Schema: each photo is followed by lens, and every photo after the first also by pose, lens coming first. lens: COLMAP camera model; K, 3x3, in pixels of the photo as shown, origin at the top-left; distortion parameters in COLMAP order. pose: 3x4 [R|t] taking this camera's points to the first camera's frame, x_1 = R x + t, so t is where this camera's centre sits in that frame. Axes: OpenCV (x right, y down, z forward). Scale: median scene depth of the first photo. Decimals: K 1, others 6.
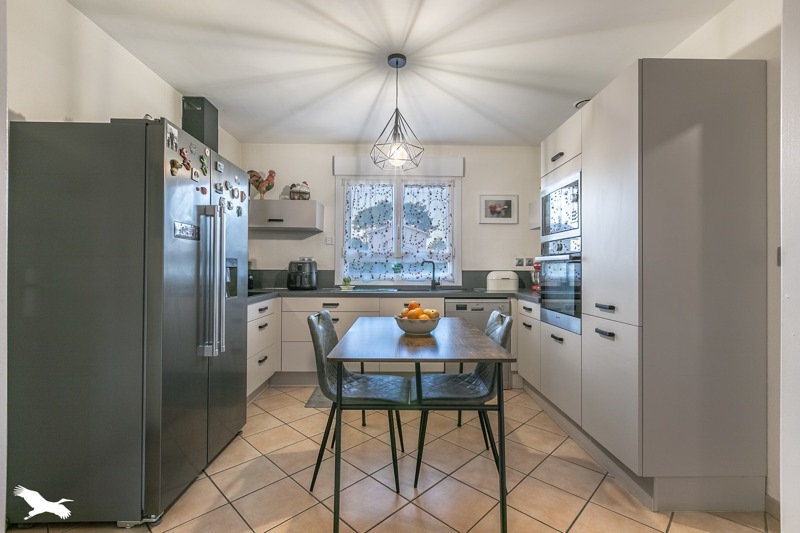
lens RADIAL K [[349.2, 0, 393.7], [0, 349.2, 268.1], [0, 0, 1]] dist [0.000606, -0.000125]
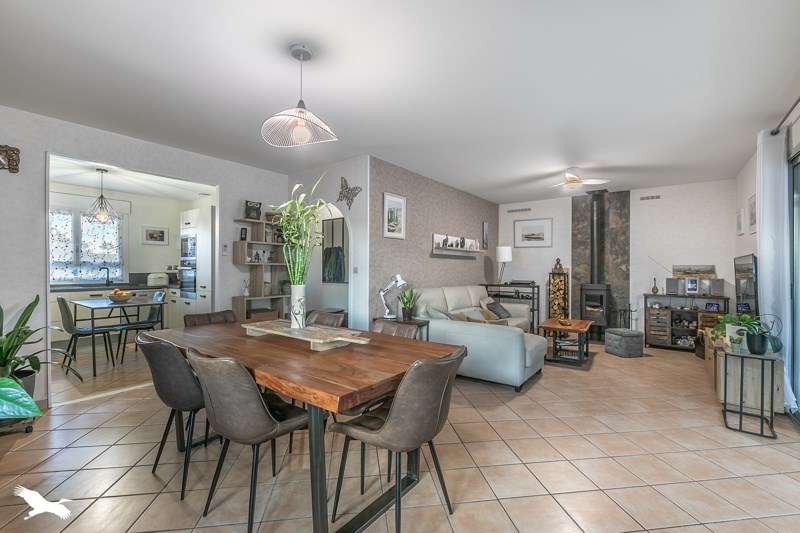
lens RADIAL K [[349.2, 0, 393.7], [0, 349.2, 268.1], [0, 0, 1]] dist [0.000606, -0.000125]
pose [[0.608837, 0.002626, 0.793291, -0.347322], [-0.008299, 0.999961, 0.003059, -0.032330], [-0.793252, -0.008446, 0.608834, -0.966700]]
